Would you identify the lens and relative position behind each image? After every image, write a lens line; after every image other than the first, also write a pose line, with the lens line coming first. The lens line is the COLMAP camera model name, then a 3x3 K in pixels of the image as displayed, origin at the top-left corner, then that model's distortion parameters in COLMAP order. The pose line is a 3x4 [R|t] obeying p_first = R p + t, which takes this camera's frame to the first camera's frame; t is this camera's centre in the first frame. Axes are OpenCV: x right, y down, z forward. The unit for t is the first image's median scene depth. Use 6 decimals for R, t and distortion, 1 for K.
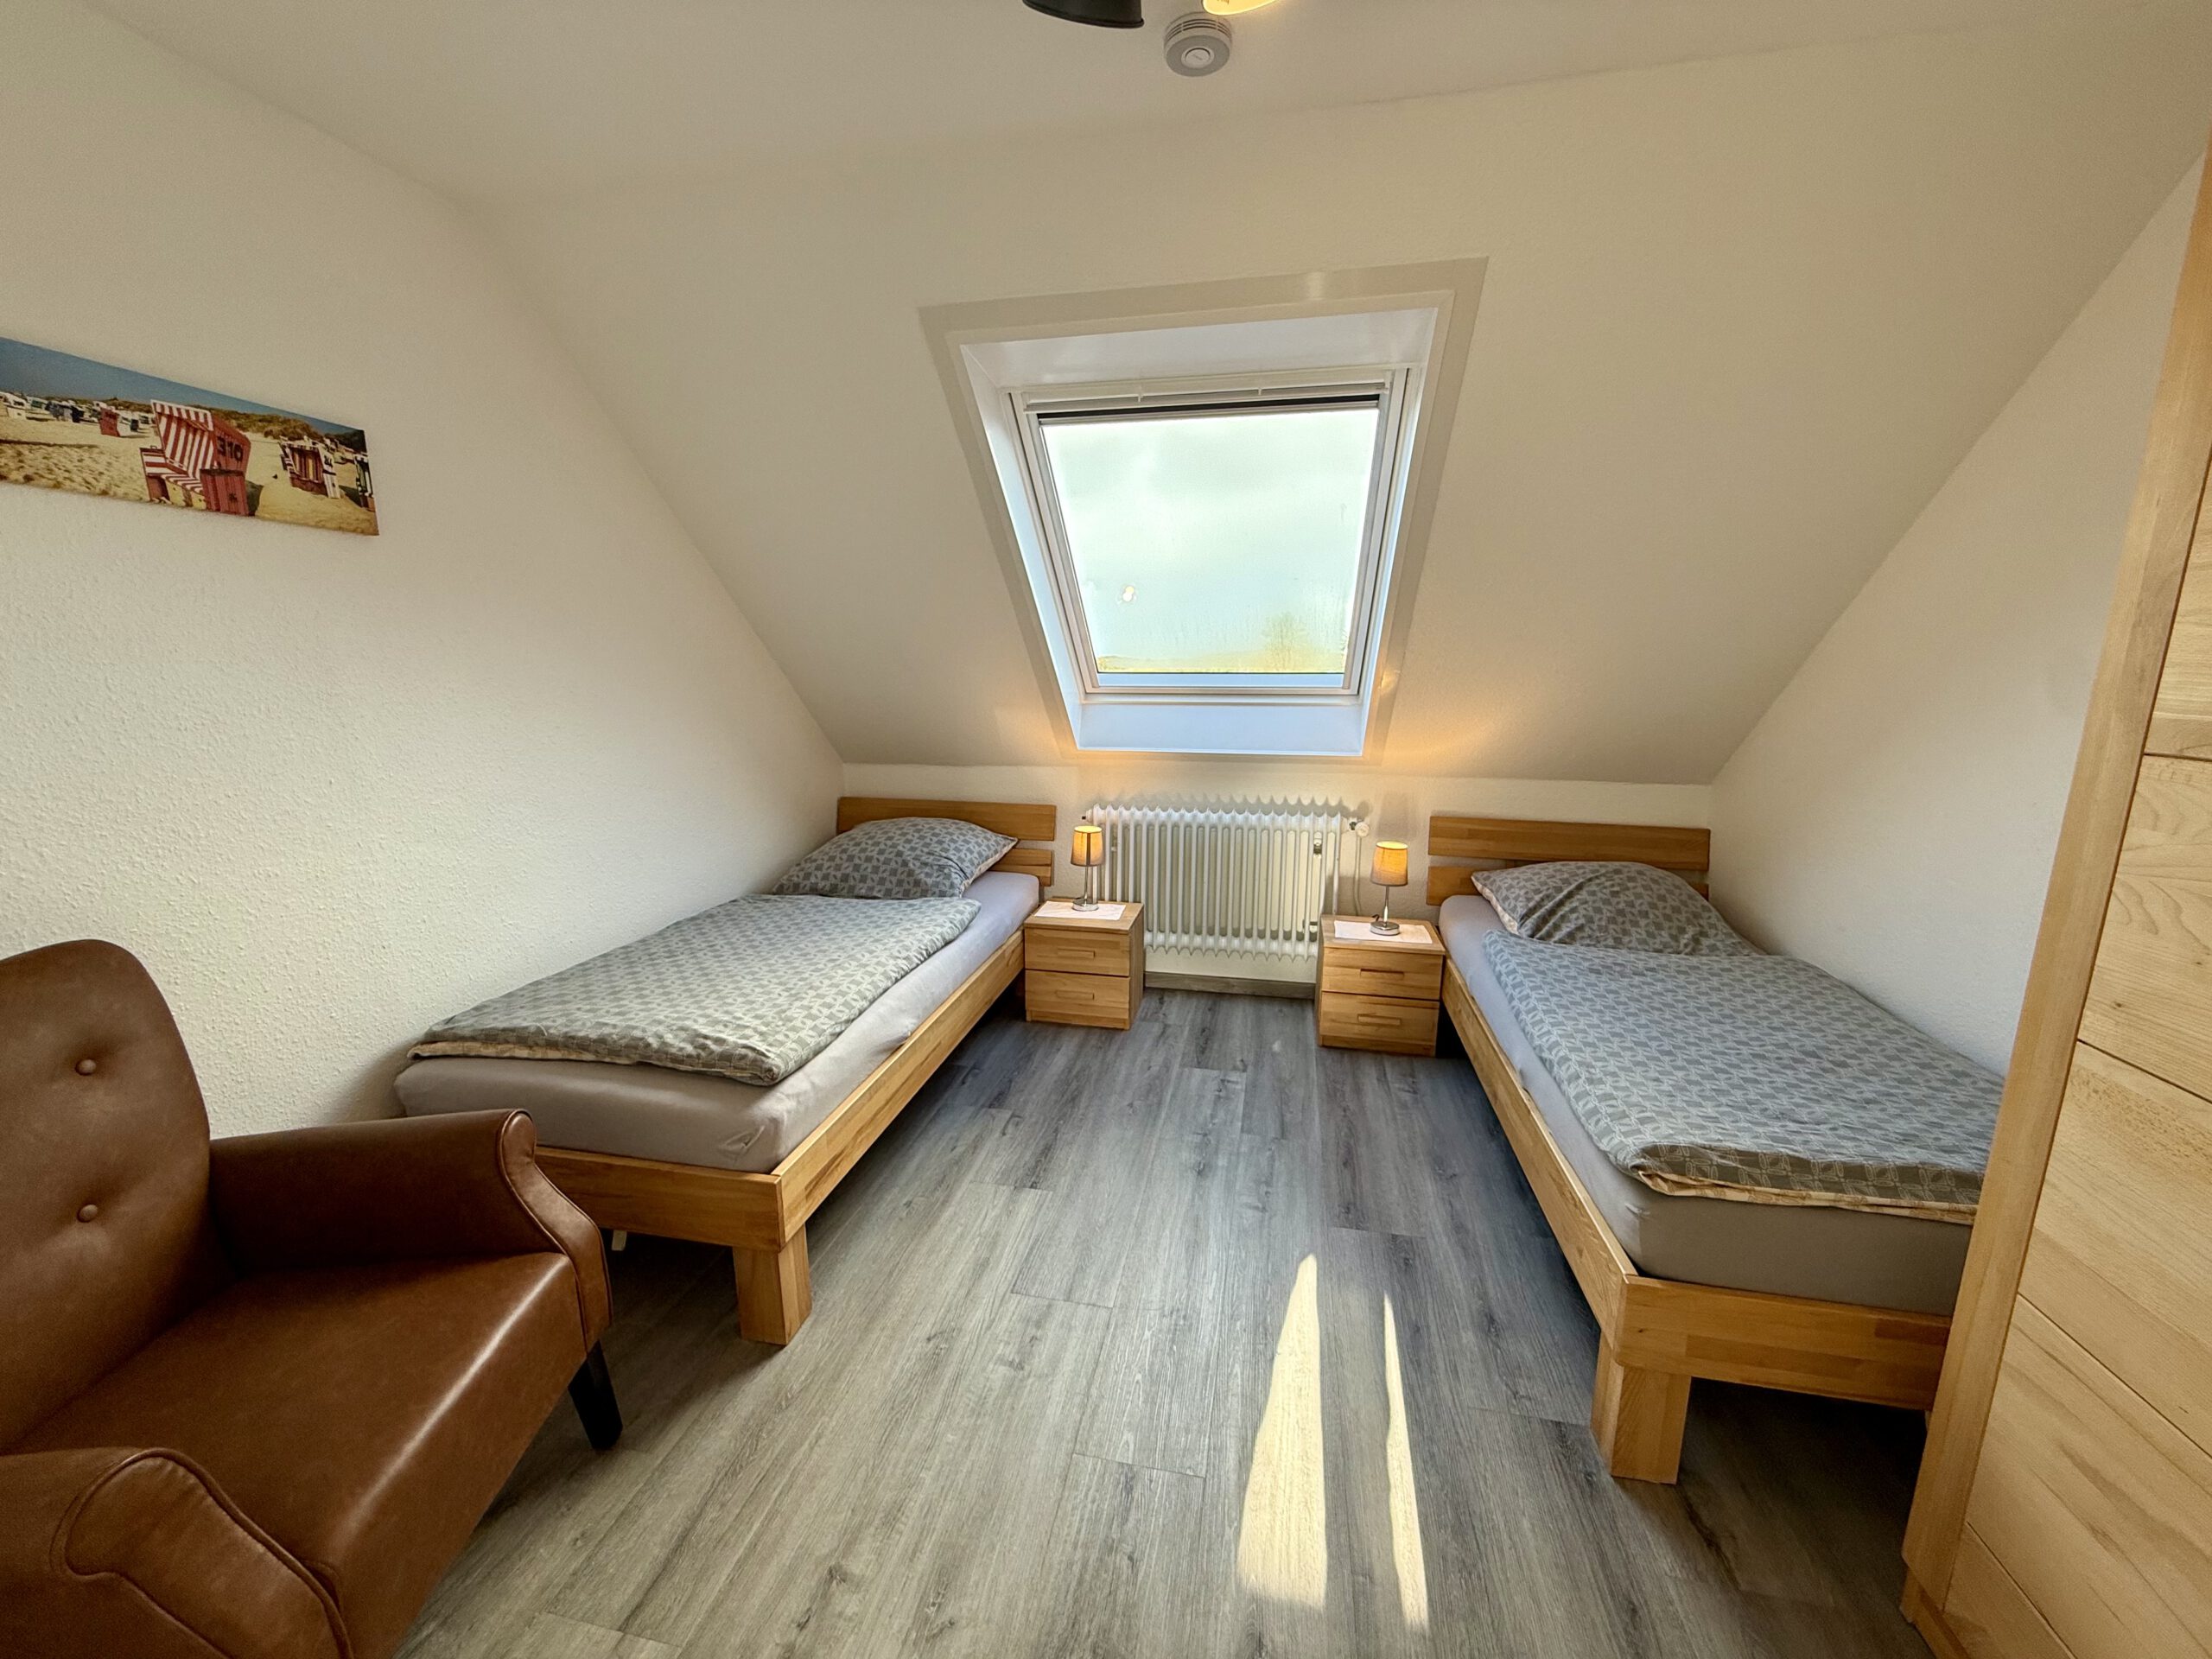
lens RADIAL K [[880.2, 0, 1101.4], [0, 880.2, 835.3], [0, 0, 1]] dist [-0.002218, 0.000460]
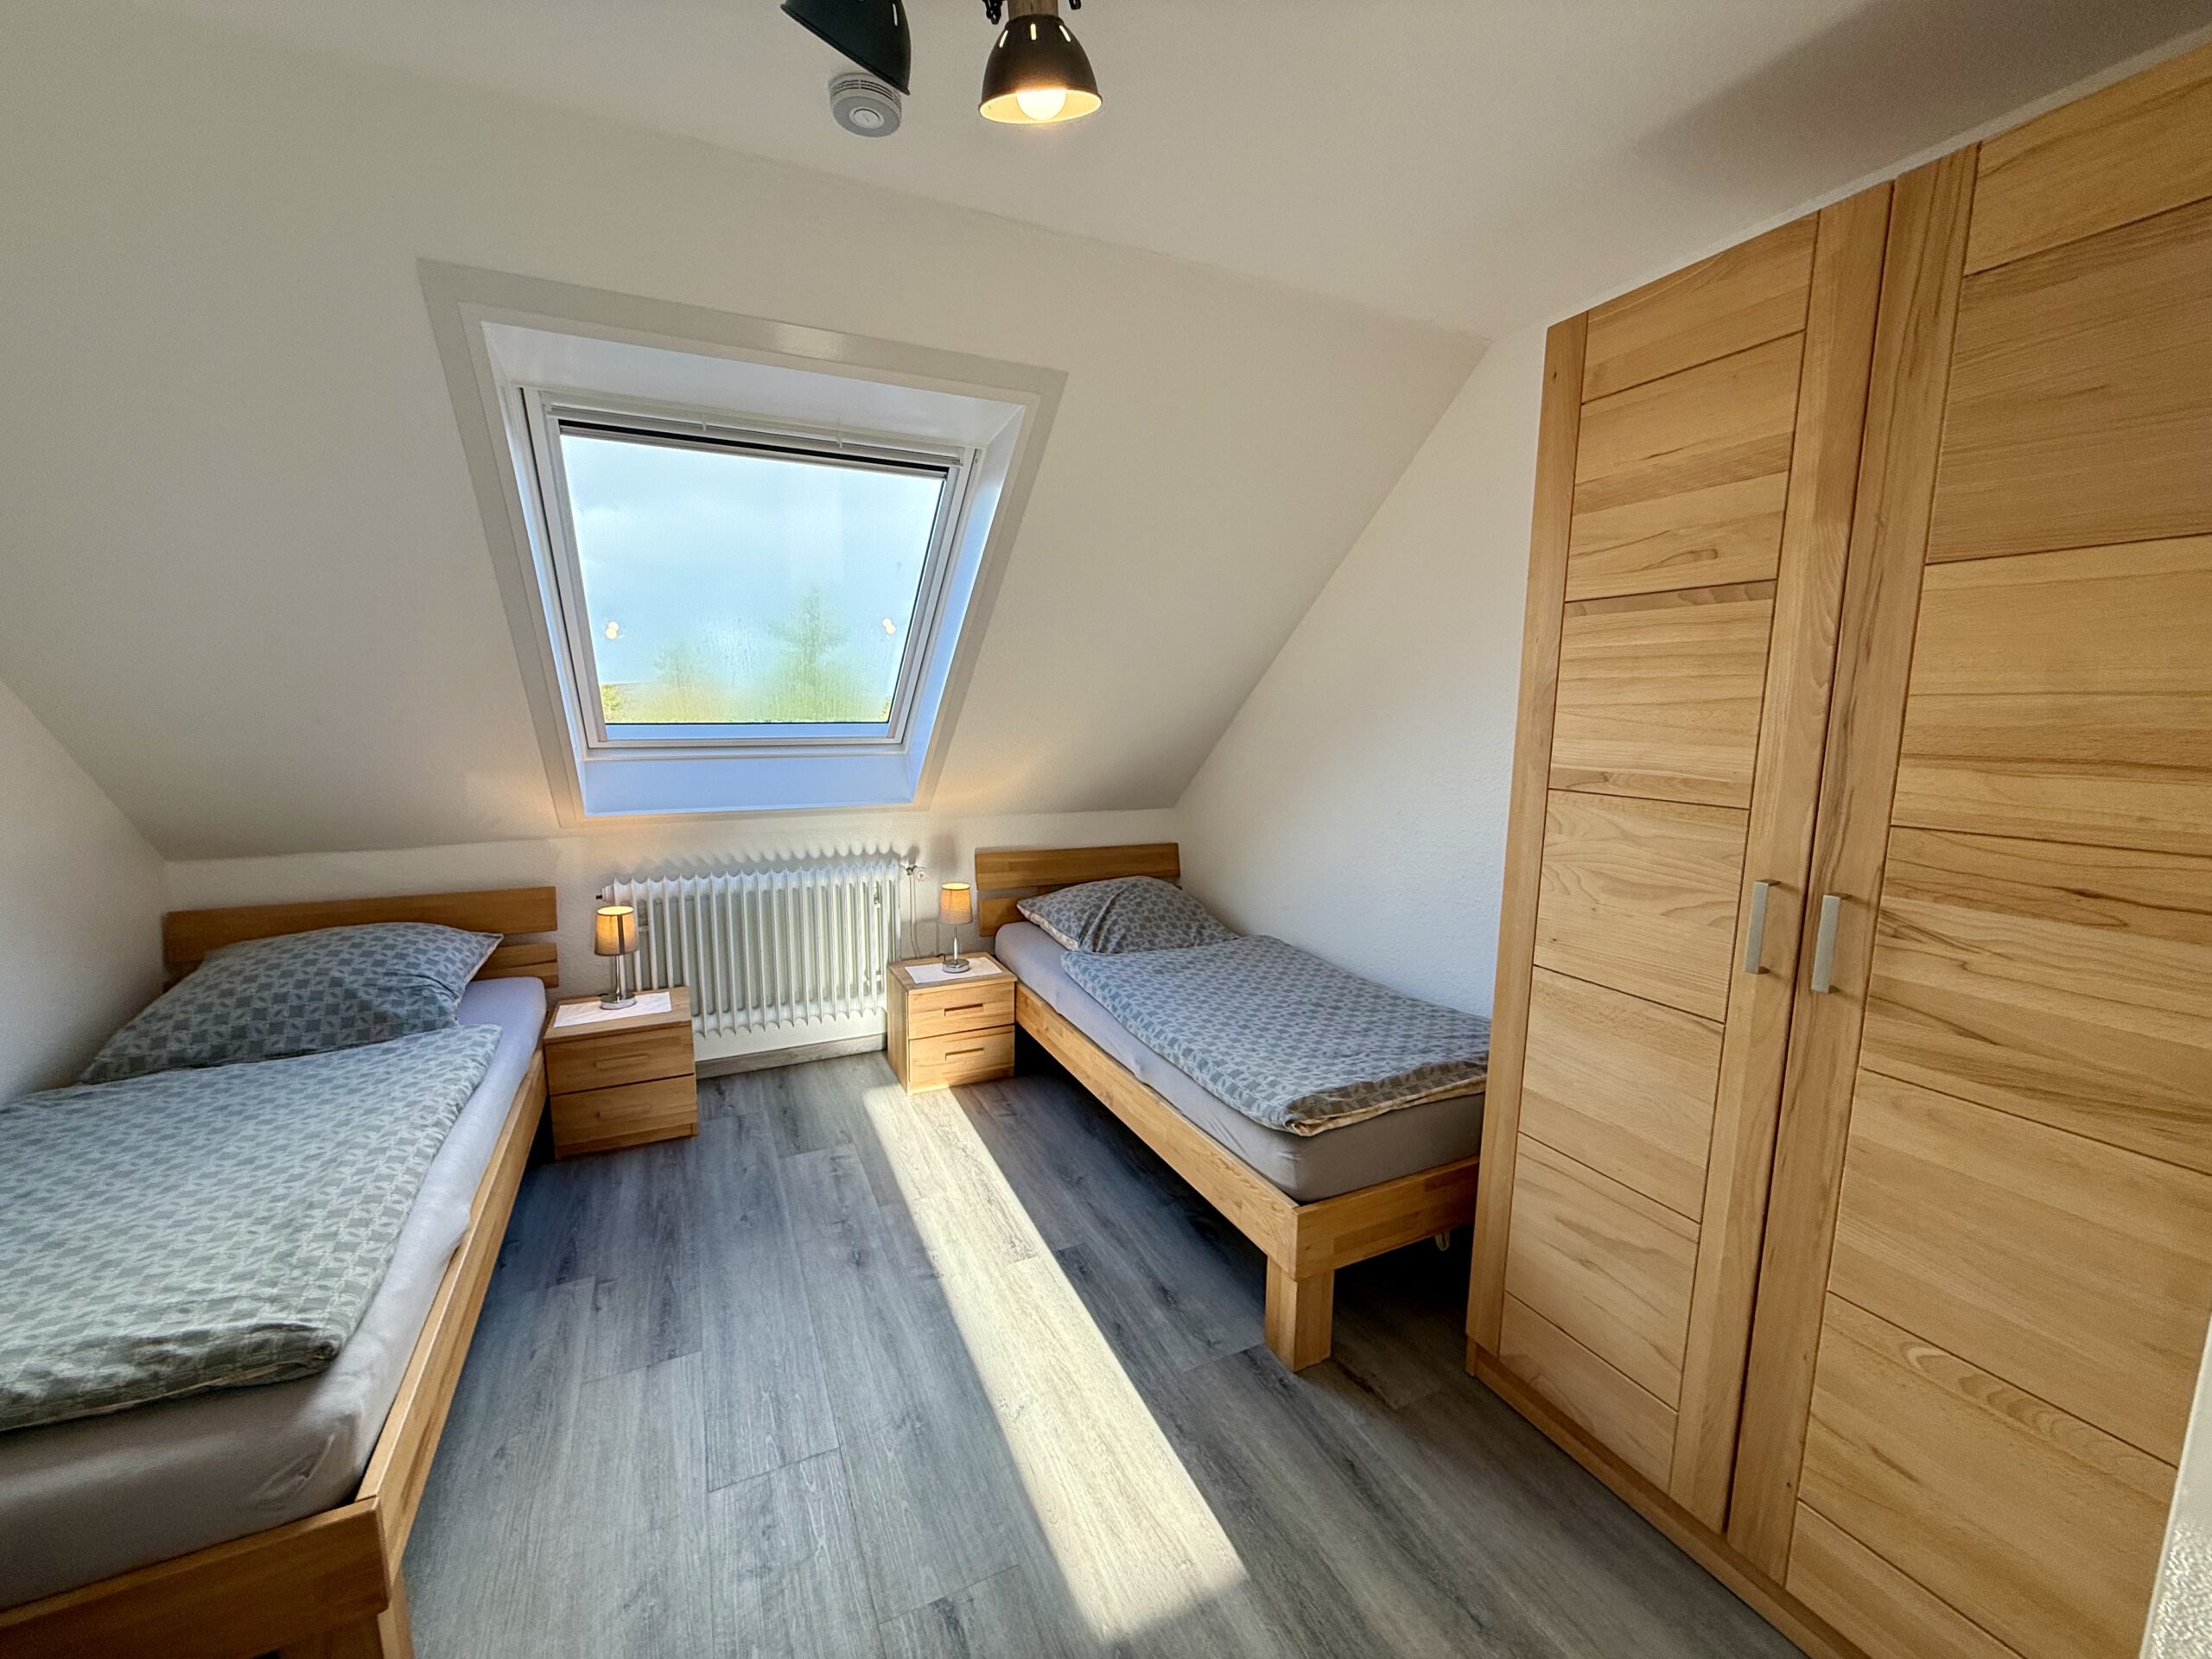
lens RADIAL K [[880.2, 0, 1100.0], [0, 880.2, 834.3], [0, 0, 1]] dist [-0.002218, 0.000460]
pose [[0.795717, -0.086819, 0.599413, -0.209352], [0.109283, 0.994010, -0.001100, -0.040363], [-0.595727, 0.066381, 0.800439, 0.072642]]
